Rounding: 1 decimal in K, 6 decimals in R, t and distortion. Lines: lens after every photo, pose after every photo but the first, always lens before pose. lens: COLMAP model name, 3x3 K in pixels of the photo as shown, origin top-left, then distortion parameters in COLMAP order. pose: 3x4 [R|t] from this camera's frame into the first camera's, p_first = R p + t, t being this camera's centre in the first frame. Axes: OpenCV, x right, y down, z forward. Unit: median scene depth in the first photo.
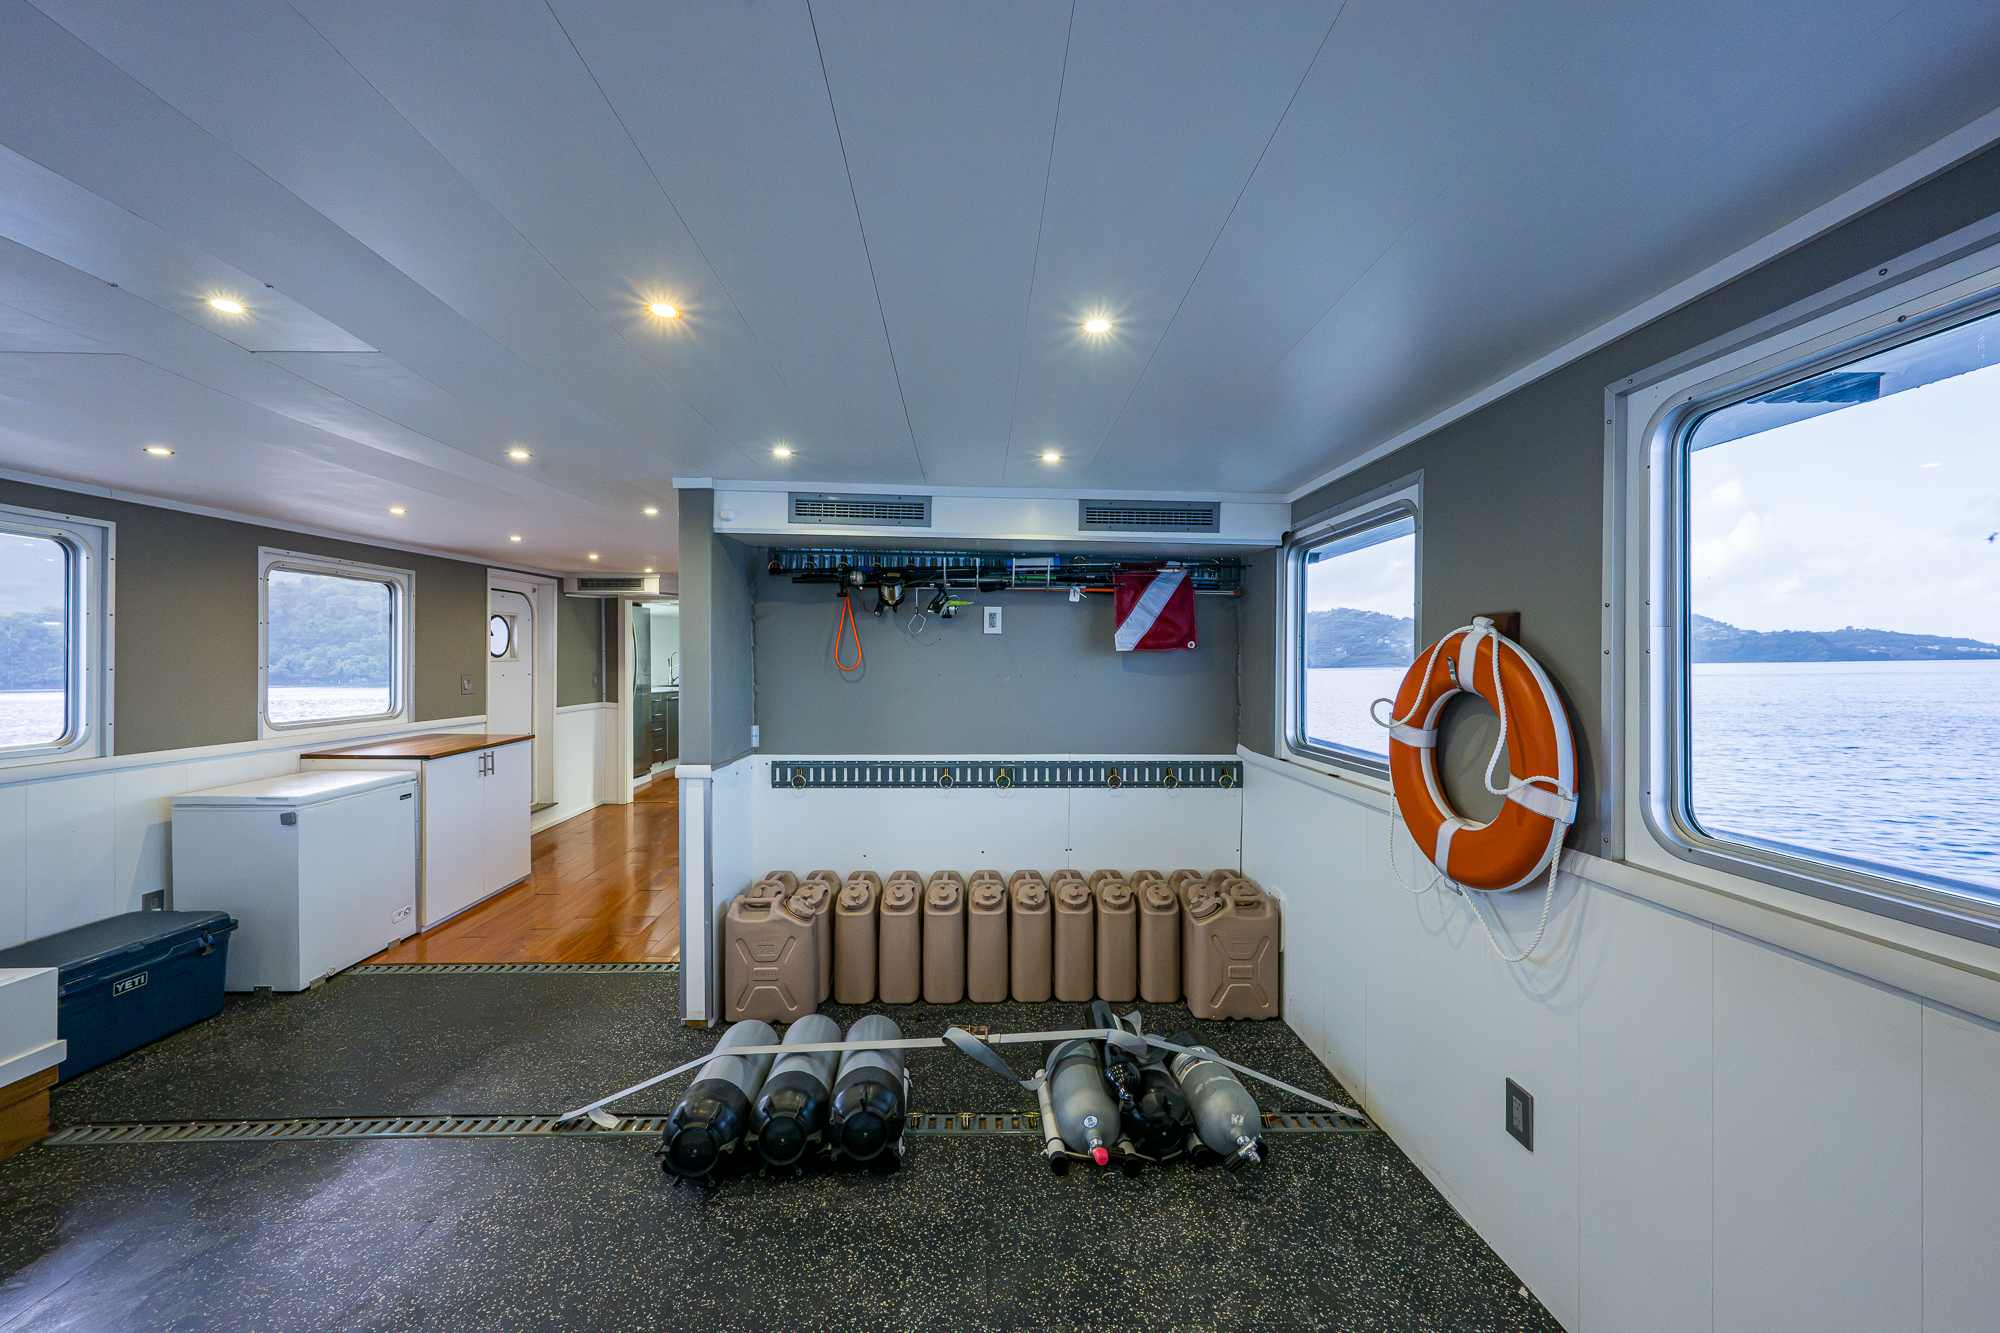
lens RADIAL K [[797.7, 0, 1000.1], [0, 797.7, 714.1], [0, 0, 1]] dist [0.000658, -0.000090]
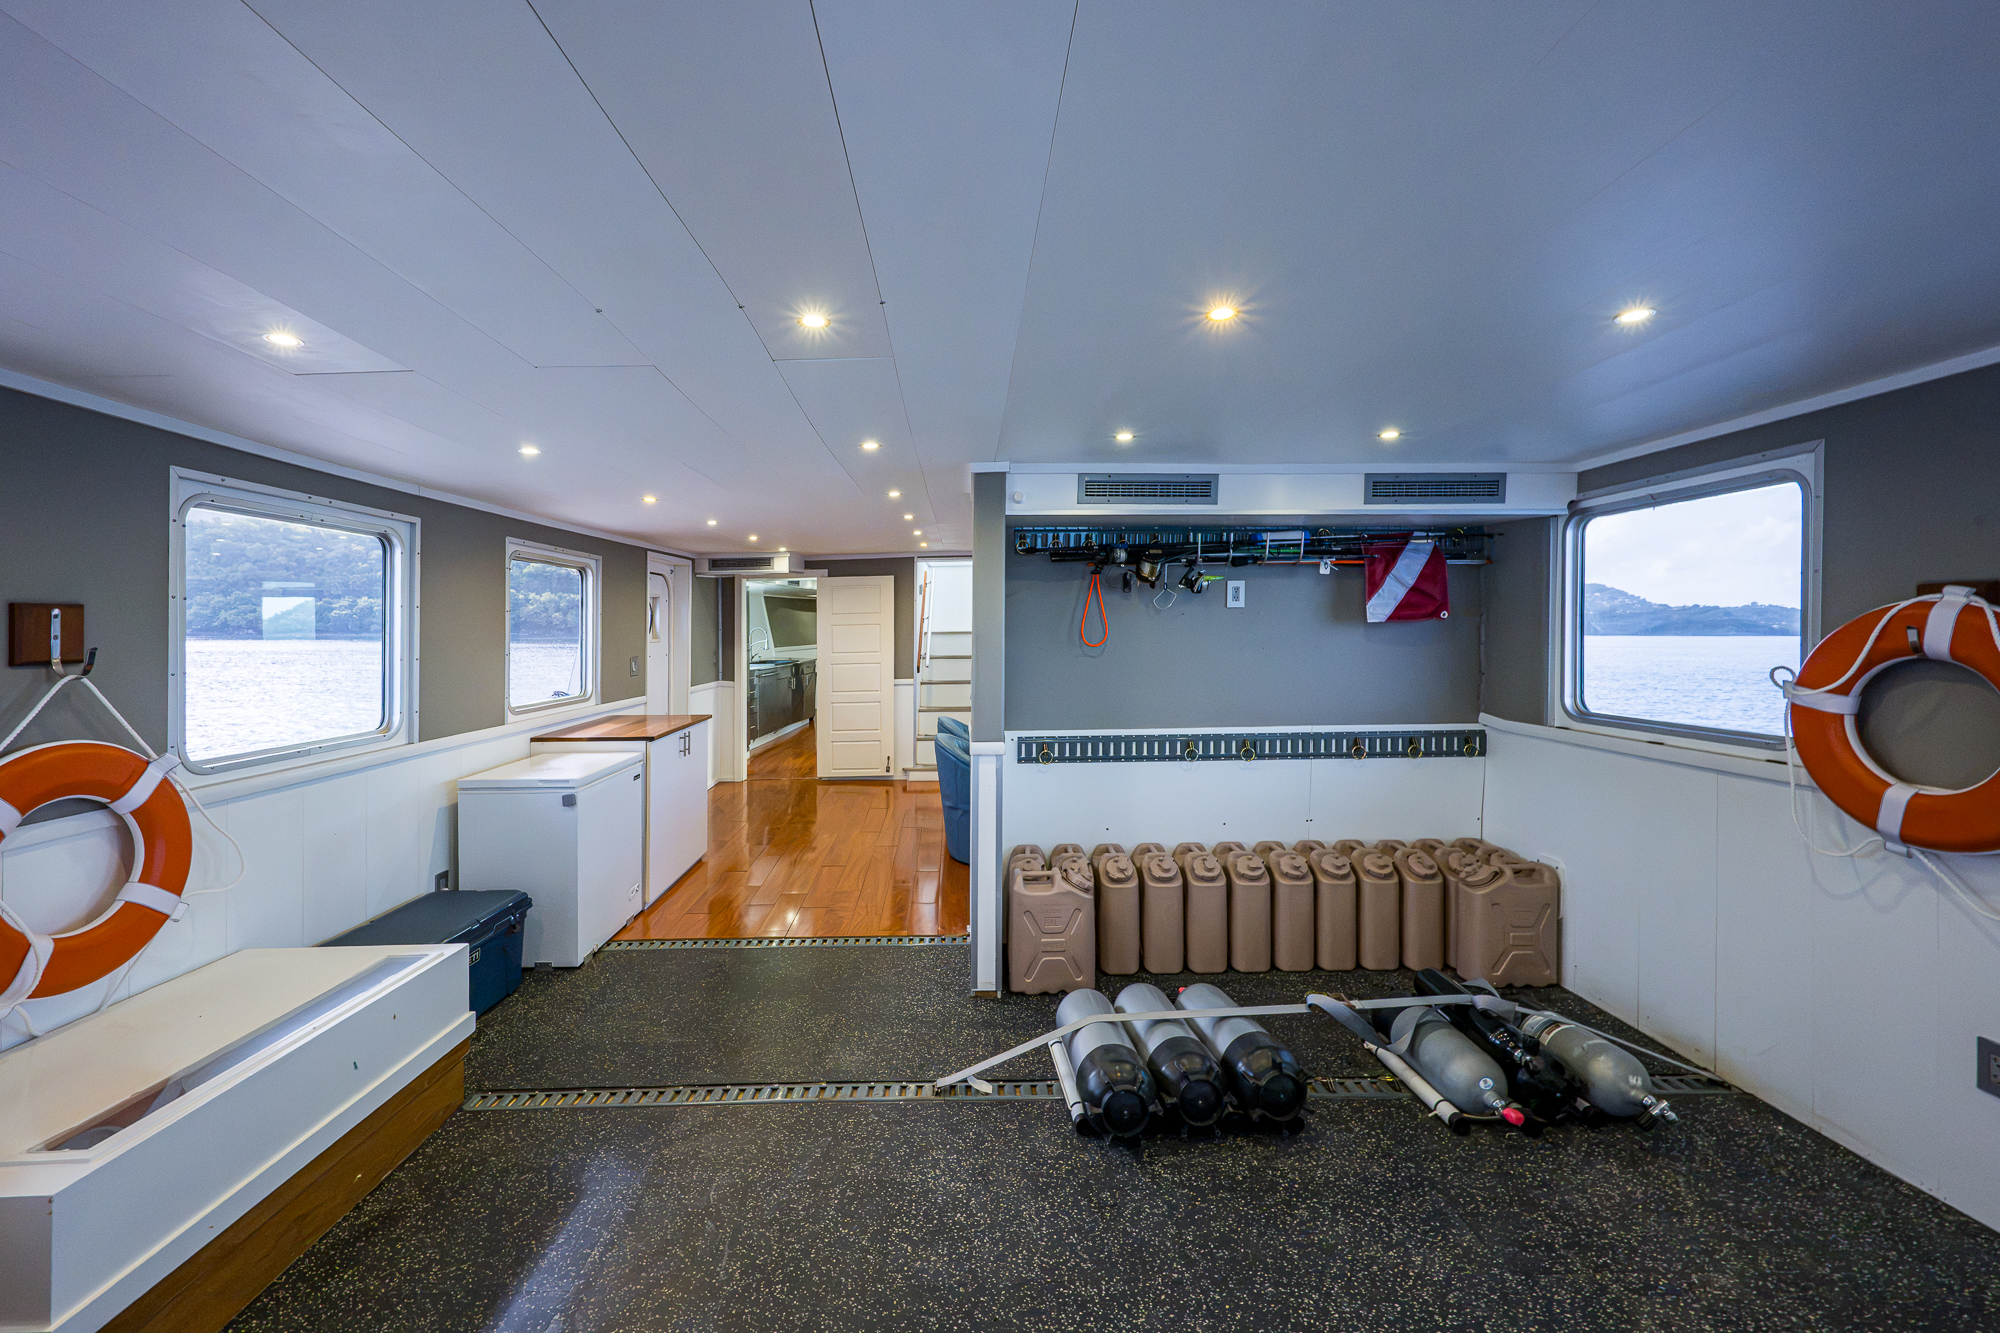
lens RADIAL K [[816.1, 0, 961.5], [0, 816.1, 689.2], [0, 0, 1]] dist [0.000385, 0.000045]
pose [[0.999501, -0.017314, -0.026423, -0.343991], [0.017459, 0.999834, 0.005278, -0.009252], [0.026327, -0.005737, 0.999637, -0.042475]]
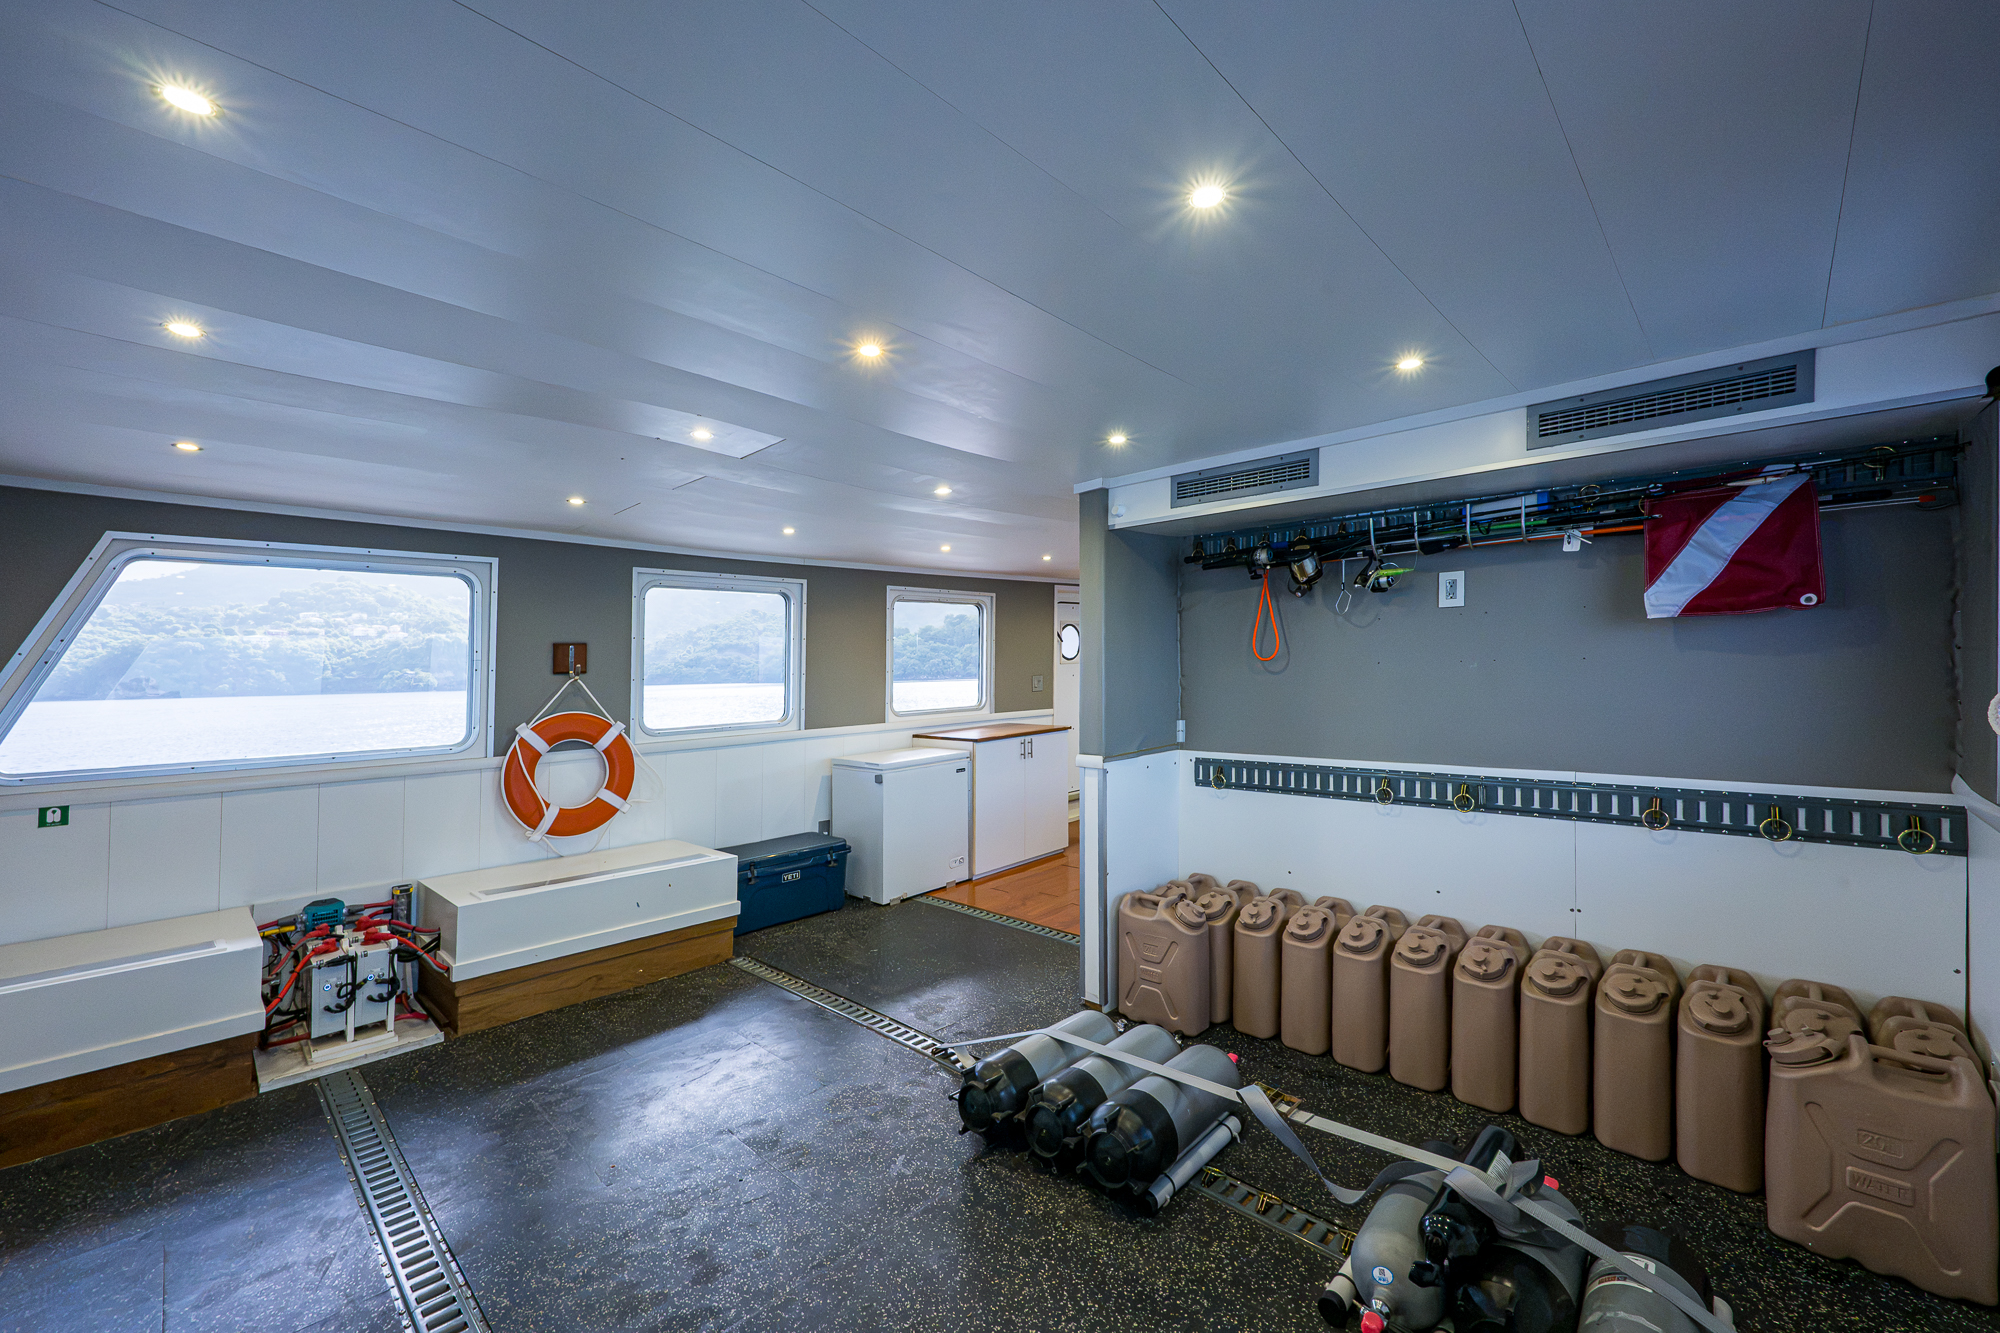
lens RADIAL K [[811.8, 0, 986.1], [0, 811.8, 703.3], [0, 0, 1]] dist [-0.000114, -0.000088]
pose [[0.691020, 0.007660, -0.722795, 0.255754], [-0.018921, 0.999793, -0.007494, 0.005790], [0.722588, 0.018854, 0.691022, 0.149338]]
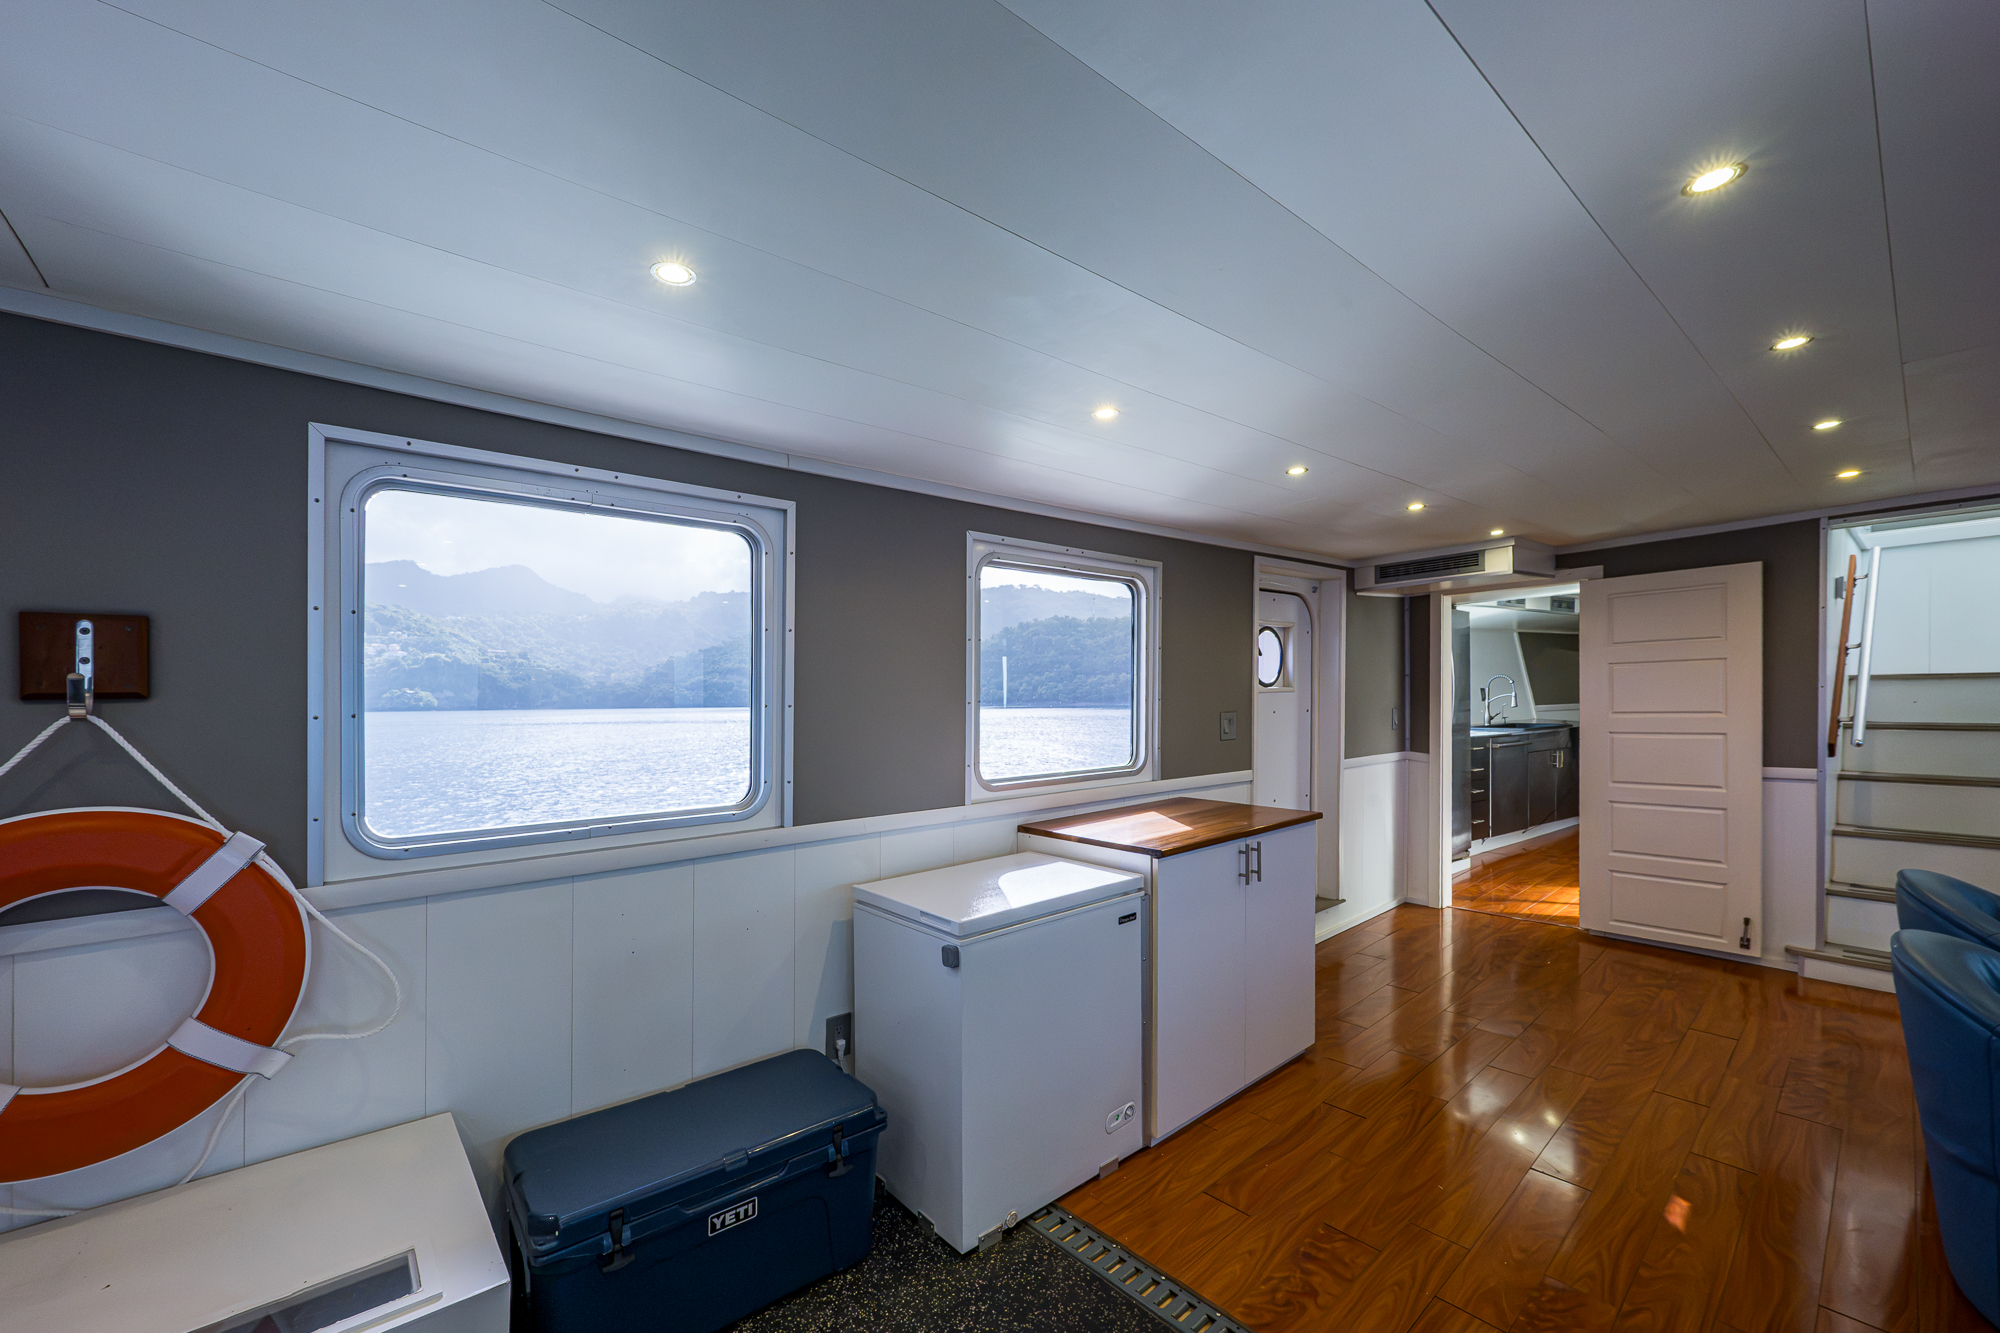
lens RADIAL K [[794.5, 0, 1001.0], [0, 794.5, 702.6], [0, 0, 1]] dist [-0.000260, -0.000121]
pose [[0.635728, -0.024357, -0.771529, -0.402880], [-0.027209, 0.998174, -0.053931, -0.024302], [0.771433, 0.055278, 0.633905, 0.633826]]
